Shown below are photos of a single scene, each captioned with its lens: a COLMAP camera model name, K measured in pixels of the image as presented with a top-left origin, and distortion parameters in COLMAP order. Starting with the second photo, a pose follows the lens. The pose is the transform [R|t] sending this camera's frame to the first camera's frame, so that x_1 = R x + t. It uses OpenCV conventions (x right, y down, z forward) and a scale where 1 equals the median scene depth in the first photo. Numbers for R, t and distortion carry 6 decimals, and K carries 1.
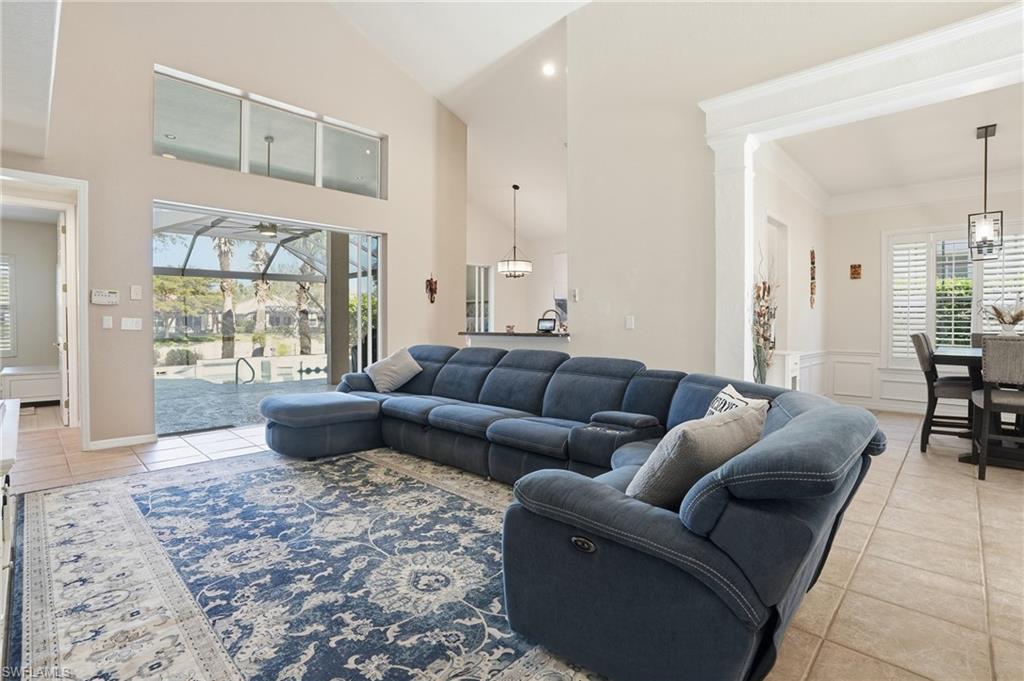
lens RADIAL K [[482.9, 0, 512.4], [0, 482.9, 335.9], [0, 0, 1]] dist [-0.068490, 0.026200]
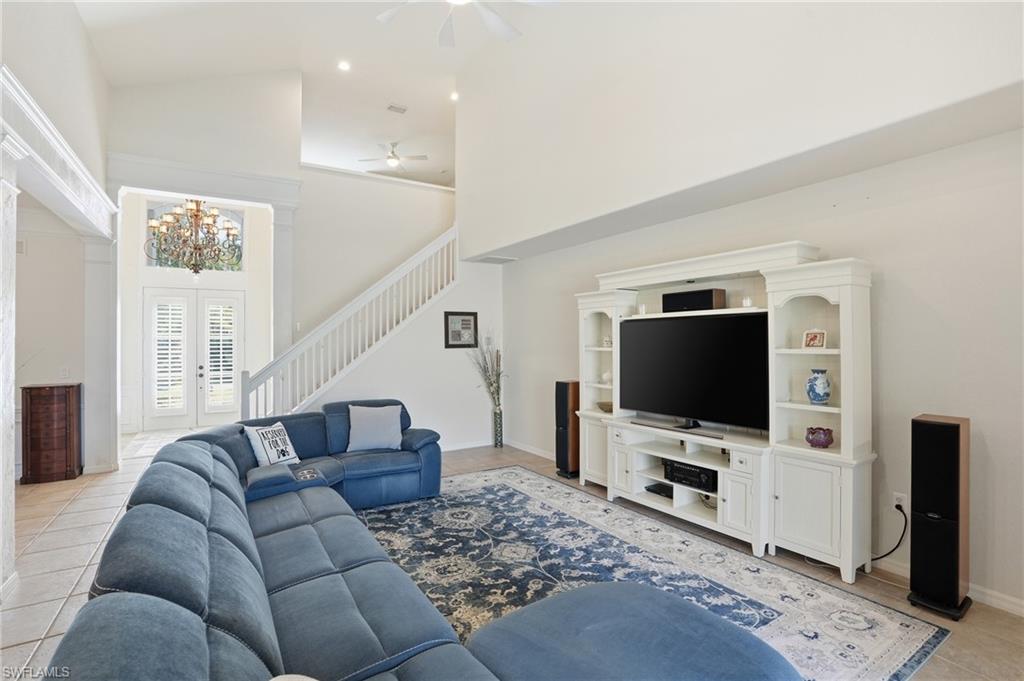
lens RADIAL K [[482.9, 0, 512.4], [0, 482.9, 335.9], [0, 0, 1]] dist [-0.068490, 0.026200]
pose [[-0.970448, 0.008185, 0.241170, -0.612404], [0.012013, 0.999824, 0.014407, -0.165948], [-0.241009, 0.016879, -0.970376, 2.037165]]
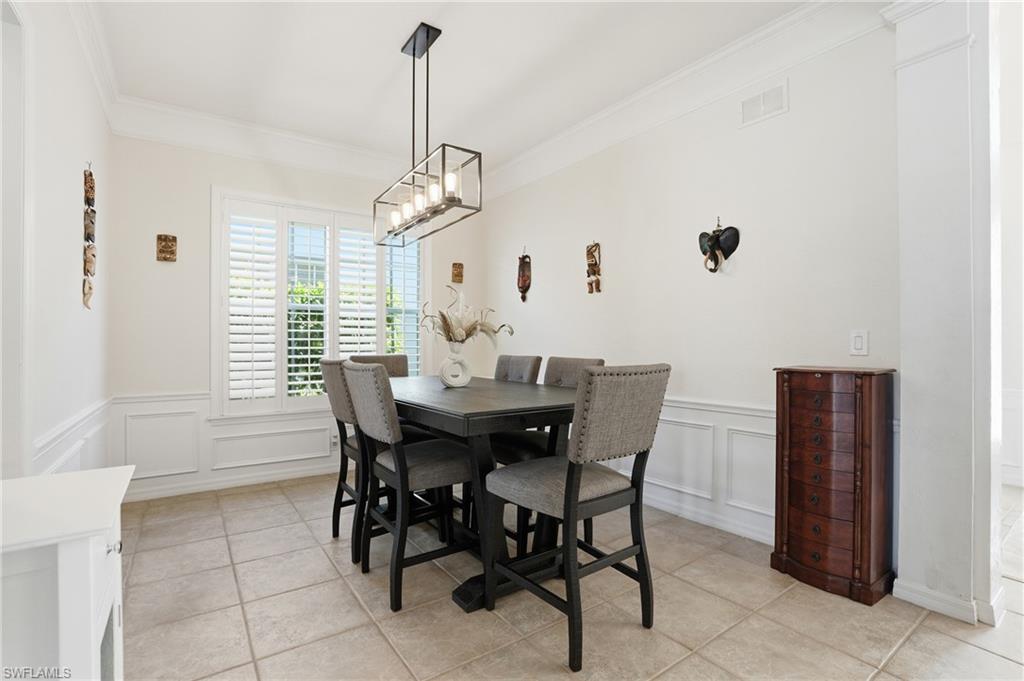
lens RADIAL K [[482.9, 0, 512.4], [0, 482.9, 335.9], [0, 0, 1]] dist [-0.068490, 0.026200]
pose [[0.201849, 0.013591, 0.979322, 0.628251], [0.026825, 0.999452, -0.019399, -0.028406], [-0.979049, 0.030186, 0.201374, 1.118153]]
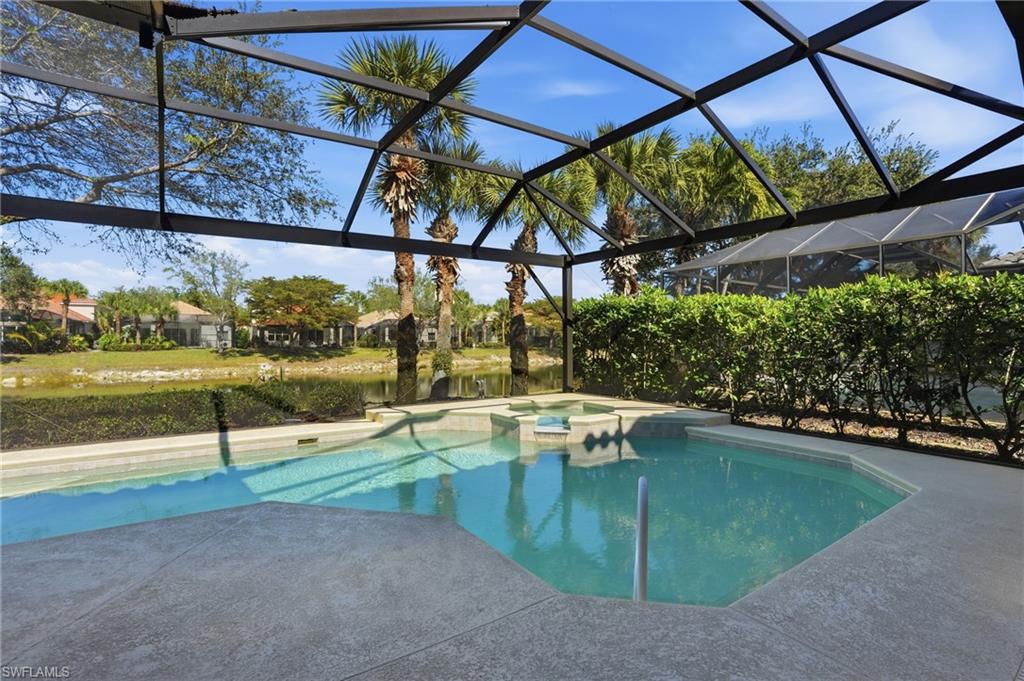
lens RADIAL K [[482.9, 0, 512.4], [0, 482.9, 335.9], [0, 0, 1]] dist [-0.068490, 0.026200]
pose [[0.980575, -0.001804, -0.196134, -2.120481], [-0.003733, 0.999605, -0.027855, -0.077395], [0.196107, 0.028047, 0.980181, 2.664488]]
